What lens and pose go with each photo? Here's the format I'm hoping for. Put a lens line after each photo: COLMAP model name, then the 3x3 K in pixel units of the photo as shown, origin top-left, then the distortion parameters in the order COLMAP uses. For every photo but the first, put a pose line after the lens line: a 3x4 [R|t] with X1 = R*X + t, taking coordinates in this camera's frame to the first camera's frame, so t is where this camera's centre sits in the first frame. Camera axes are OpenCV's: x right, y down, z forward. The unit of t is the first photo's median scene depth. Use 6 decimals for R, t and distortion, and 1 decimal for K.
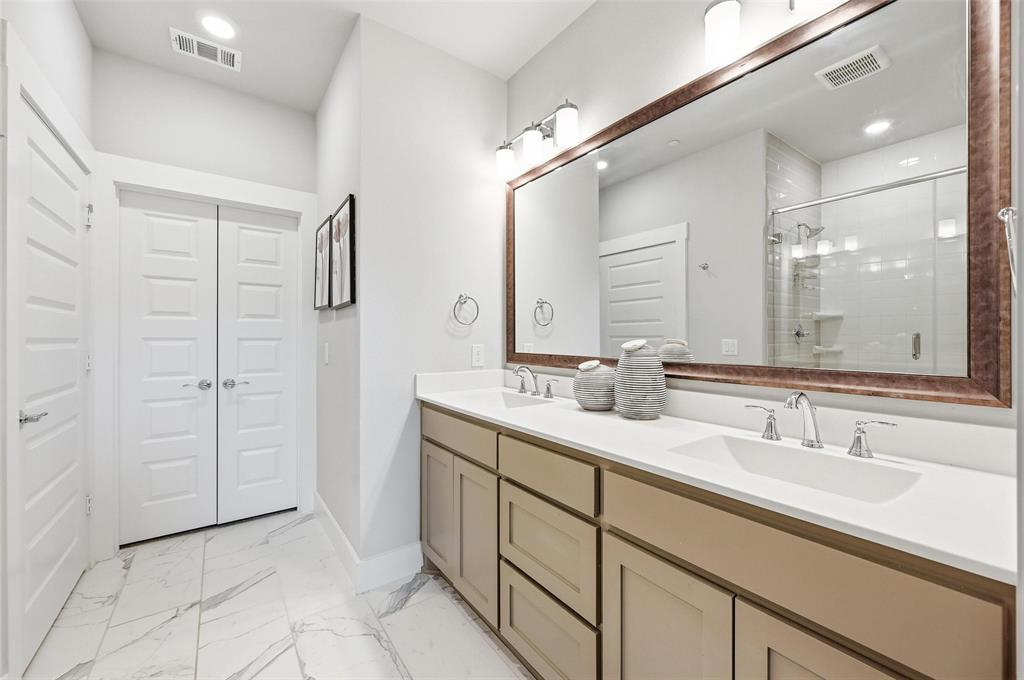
lens RADIAL K [[405.3, 0, 518.0], [0, 405.3, 335.3], [0, 0, 1]] dist [-0.000712, -0.000023]
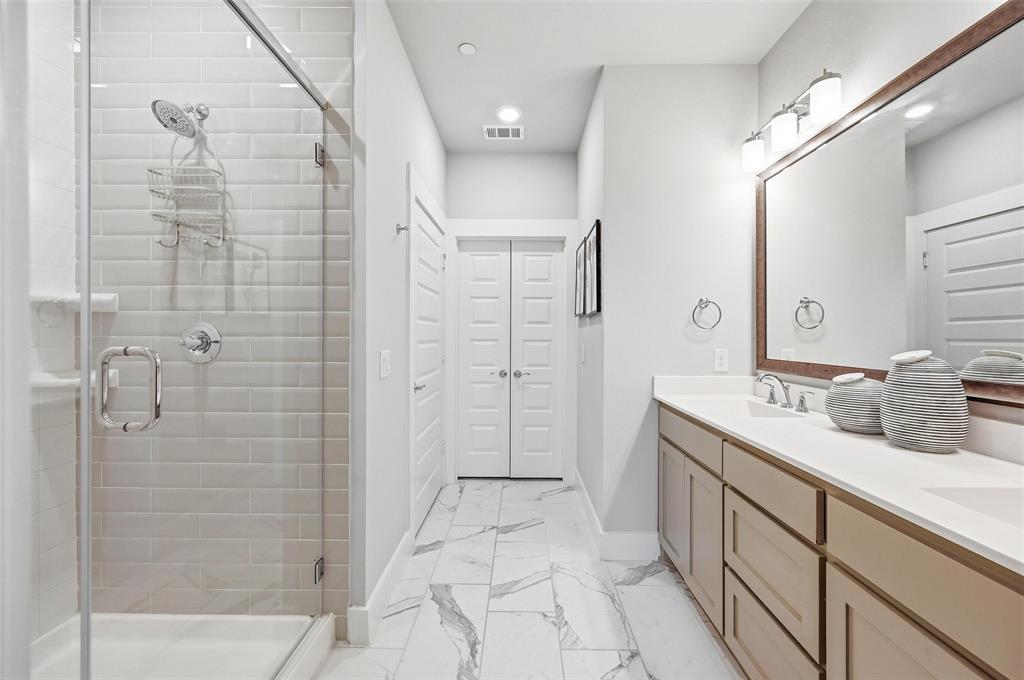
lens RADIAL K [[403.3, 0, 515.8], [0, 403.3, 331.6], [0, 0, 1]] dist [-0.000571, -0.000021]
pose [[0.797496, -0.003331, -0.603315, 0.103897], [-0.000337, 0.999982, -0.005965, -0.014829], [0.603324, 0.004960, 0.797481, -0.077333]]
